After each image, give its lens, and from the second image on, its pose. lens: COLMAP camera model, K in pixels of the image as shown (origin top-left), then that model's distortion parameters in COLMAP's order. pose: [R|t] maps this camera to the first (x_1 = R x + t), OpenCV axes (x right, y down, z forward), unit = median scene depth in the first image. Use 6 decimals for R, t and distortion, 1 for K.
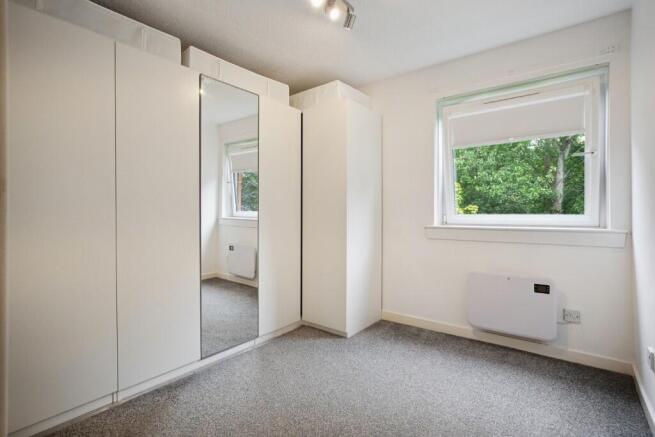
lens RADIAL K [[315.1, 0, 330.5], [0, 315.1, 215.1], [0, 0, 1]] dist [0.003207, 0.000620]
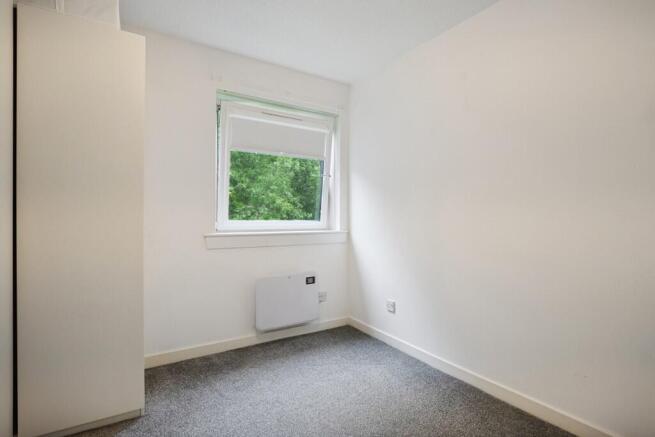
lens RADIAL K [[327.1, 0, 325.0], [0, 327.1, 222.8], [0, 0, 1]] dist [0.001809, 0.000333]
pose [[0.345395, -0.018378, 0.938277, -0.488840], [-0.004043, 0.999770, 0.021071, -0.019905], [-0.938449, -0.011071, 0.345242, 0.475818]]
